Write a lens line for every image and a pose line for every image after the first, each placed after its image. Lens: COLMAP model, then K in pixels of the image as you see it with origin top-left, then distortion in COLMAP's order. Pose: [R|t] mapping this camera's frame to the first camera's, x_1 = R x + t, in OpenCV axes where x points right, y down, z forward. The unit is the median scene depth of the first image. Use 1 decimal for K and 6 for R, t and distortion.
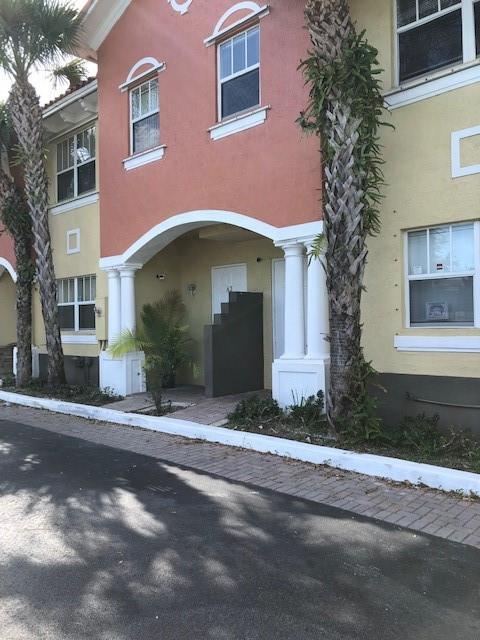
lens RADIAL K [[524.3, 0, 240.0], [0, 524.3, 320.0], [0, 0, 1]] dist [0.016000, 0.005926]
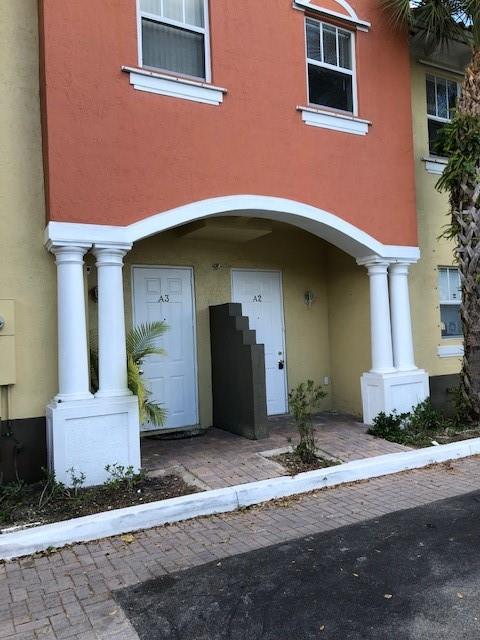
lens RADIAL K [[524.3, 0, 240.0], [0, 524.3, 320.0], [0, 0, 1]] dist [0.016000, 0.005926]
pose [[0.317038, 0.033911, 0.947806, -1.010520], [0.024555, 0.998732, -0.043946, 0.009336], [-0.948095, 0.037206, 0.315804, 0.977207]]
